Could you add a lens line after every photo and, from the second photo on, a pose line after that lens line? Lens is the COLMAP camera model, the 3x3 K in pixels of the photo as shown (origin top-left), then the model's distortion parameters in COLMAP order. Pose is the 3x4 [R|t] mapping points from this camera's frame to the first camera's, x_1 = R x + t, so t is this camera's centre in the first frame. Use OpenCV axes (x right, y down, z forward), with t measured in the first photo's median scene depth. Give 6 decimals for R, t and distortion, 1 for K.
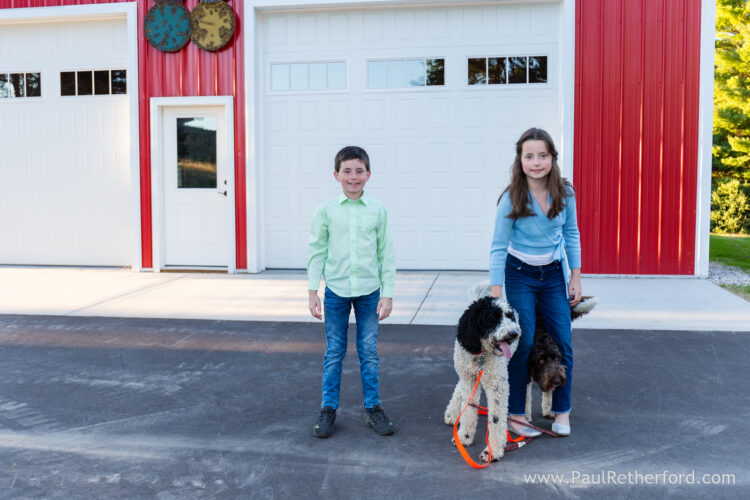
lens RADIAL K [[824.3, 0, 373.7], [0, 824.3, 248.0], [0, 0, 1]] dist [-0.036999, 0.000000]
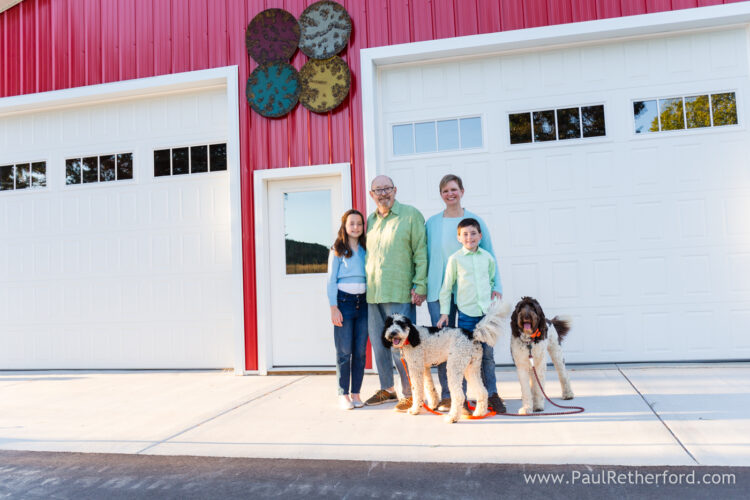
lens RADIAL K [[710.4, 0, 375.3], [0, 710.4, 253.1], [0, 0, 1]] dist [-0.038722, 0.000000]
pose [[0.995888, -0.040279, -0.081147, -0.088648], [0.029419, 0.990967, -0.130837, 0.004275], [0.085684, 0.127912, 0.988077, 0.287159]]
